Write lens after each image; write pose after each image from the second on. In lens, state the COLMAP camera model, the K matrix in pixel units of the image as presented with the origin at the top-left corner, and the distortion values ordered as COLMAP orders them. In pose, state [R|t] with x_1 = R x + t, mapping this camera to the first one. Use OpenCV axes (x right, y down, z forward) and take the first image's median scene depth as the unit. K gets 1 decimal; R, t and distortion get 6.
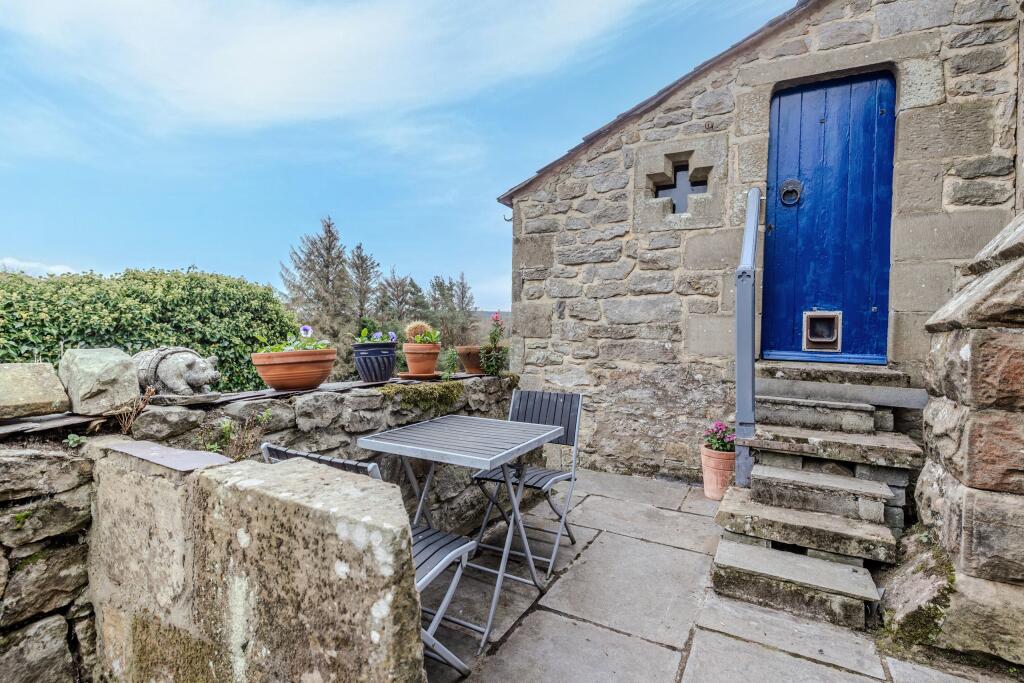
lens RADIAL K [[506.1, 0, 510.5], [0, 506.1, 343.6], [0, 0, 1]] dist [-0.002530, 0.000365]
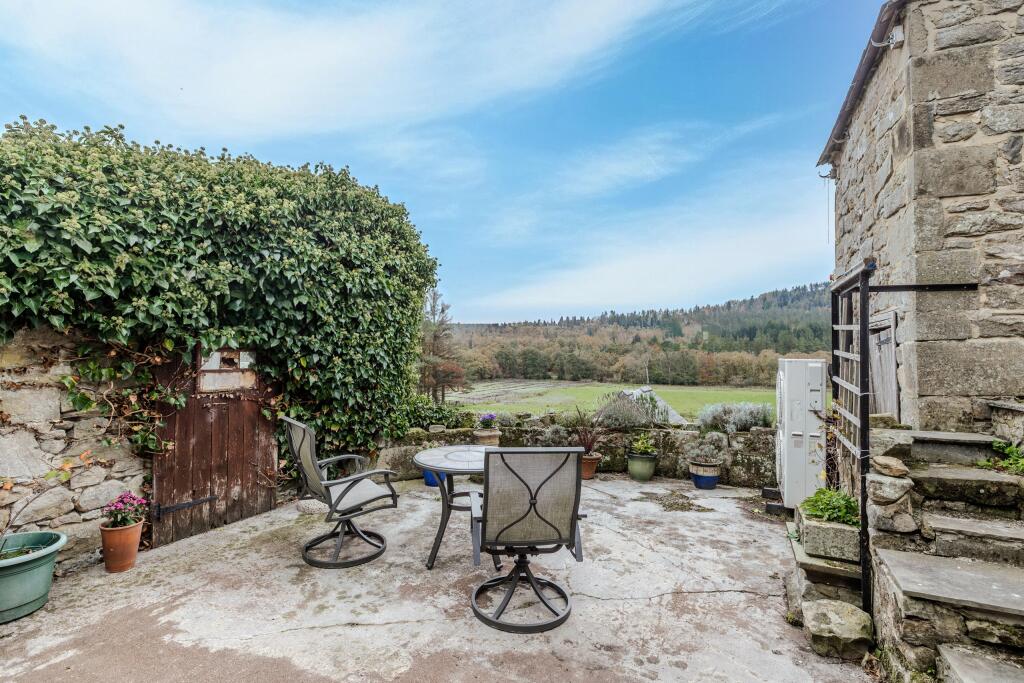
lens RADIAL K [[506.1, 0, 513.7], [0, 506.1, 340.8], [0, 0, 1]] dist [-0.002530, 0.000365]
pose [[0.995942, -0.019073, 0.087959, -0.531811], [0.021648, 0.999362, -0.028419, 0.163046], [-0.087360, 0.030208, 0.995719, 0.320836]]
